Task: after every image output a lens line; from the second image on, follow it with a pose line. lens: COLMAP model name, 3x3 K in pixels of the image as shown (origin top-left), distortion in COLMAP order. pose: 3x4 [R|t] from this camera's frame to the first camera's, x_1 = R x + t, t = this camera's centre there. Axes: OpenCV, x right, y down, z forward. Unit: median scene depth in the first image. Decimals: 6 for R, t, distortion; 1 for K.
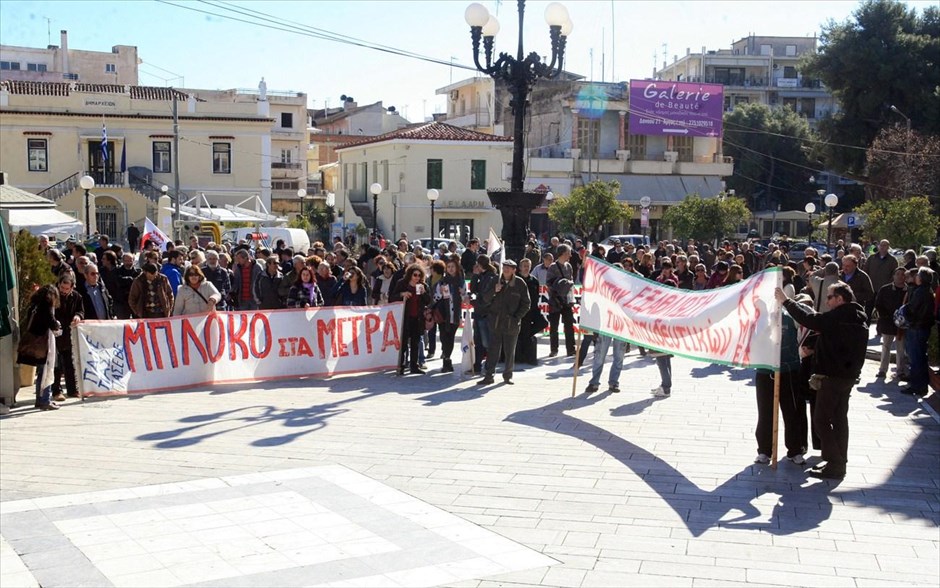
lens RADIAL K [[3213.3, 0, 470.0], [0, 3213.3, 294.0], [0, 0, 1]] dist [-0.114767, -1.307882]
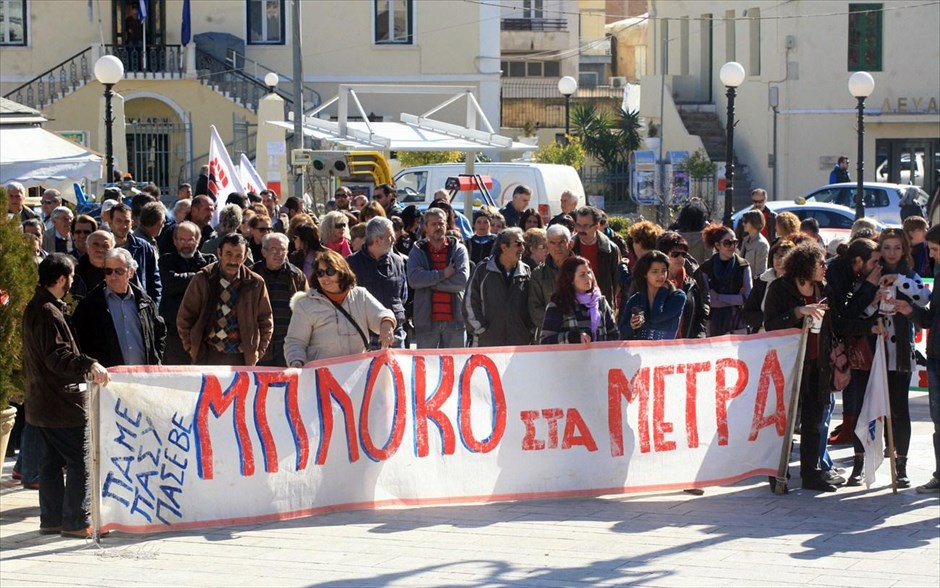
lens RADIAL K [[3213.3, 0, 470.0], [0, 3213.3, 294.0], [0, 0, 1]] dist [-0.114767, -1.307882]
pose [[0.989206, 0.001890, -0.146518, -0.000290], [-0.004865, 0.999789, -0.019948, 0.006554], [0.146450, 0.020445, 0.989007, 0.552159]]
